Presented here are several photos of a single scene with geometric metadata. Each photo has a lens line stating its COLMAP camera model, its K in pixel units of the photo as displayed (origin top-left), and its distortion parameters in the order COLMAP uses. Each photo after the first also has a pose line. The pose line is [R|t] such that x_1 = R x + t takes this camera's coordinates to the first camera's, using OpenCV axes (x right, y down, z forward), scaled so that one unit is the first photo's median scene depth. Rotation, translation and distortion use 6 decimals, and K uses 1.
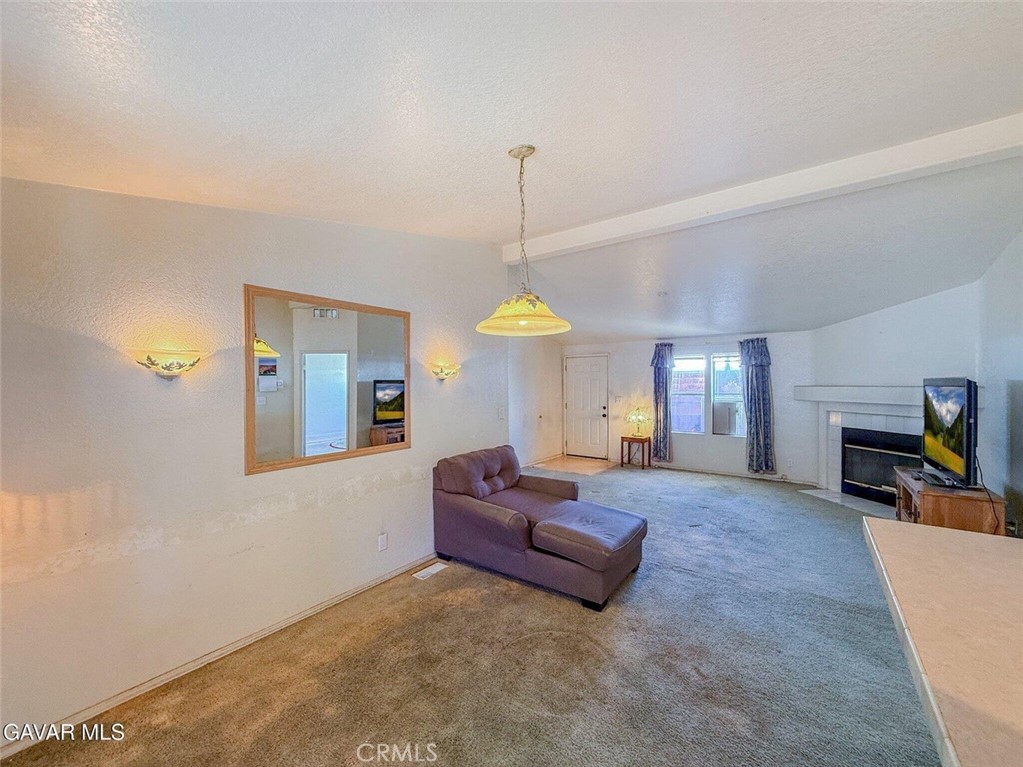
lens RADIAL K [[412.8, 0, 502.0], [0, 412.8, 383.5], [0, 0, 1]] dist [0.002037, -0.000025]
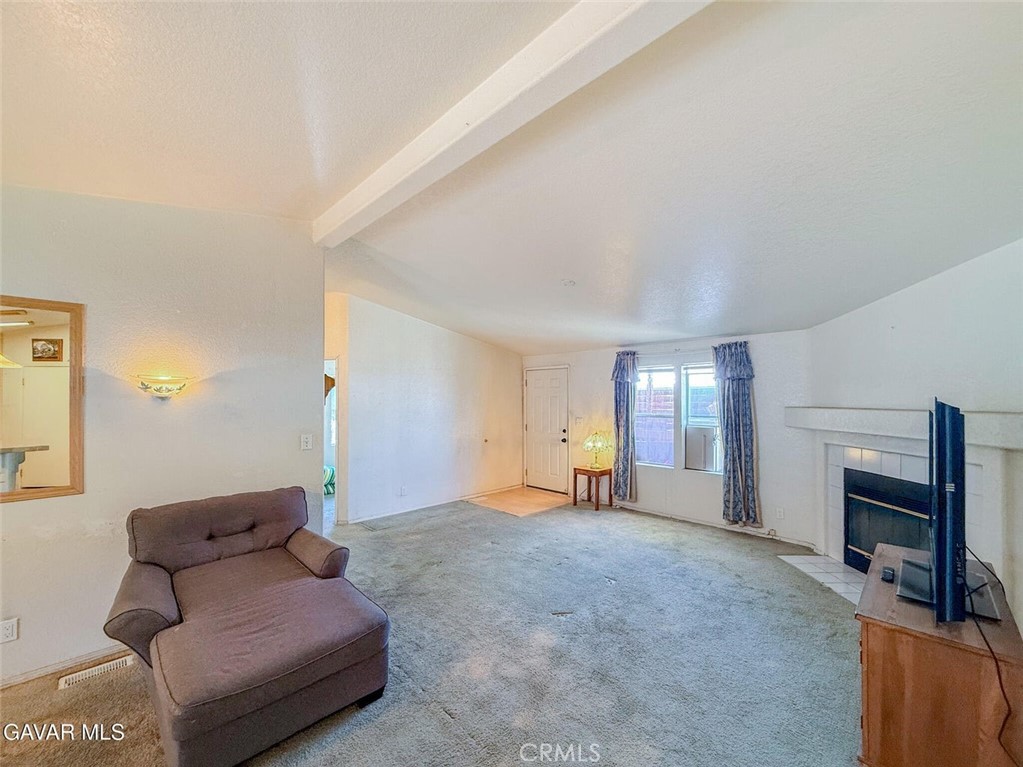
lens RADIAL K [[412.8, 0, 516.9], [0, 412.8, 392.5], [0, 0, 1]] dist [0.002037, -0.000025]
pose [[0.989993, 0.001898, -0.141106, 0.317285], [-0.004137, 0.999870, -0.015580, -0.005627], [0.141058, 0.016008, 0.989872, 0.200606]]
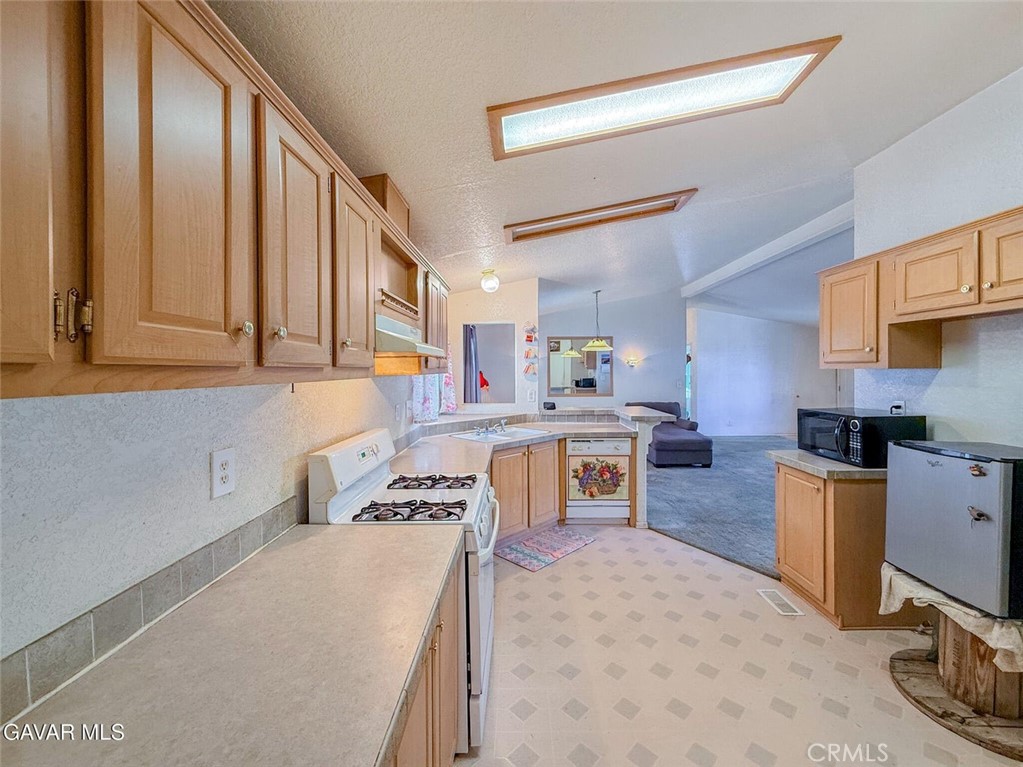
lens RADIAL K [[412.8, 0, 510.5], [0, 412.8, 375.1], [0, 0, 1]] dist [0.002037, -0.000025]
pose [[0.586747, 0.007175, -0.809738, 0.647883], [0.001576, 0.999949, 0.010002, 0.008950], [0.809769, -0.007144, 0.586706, -0.389835]]
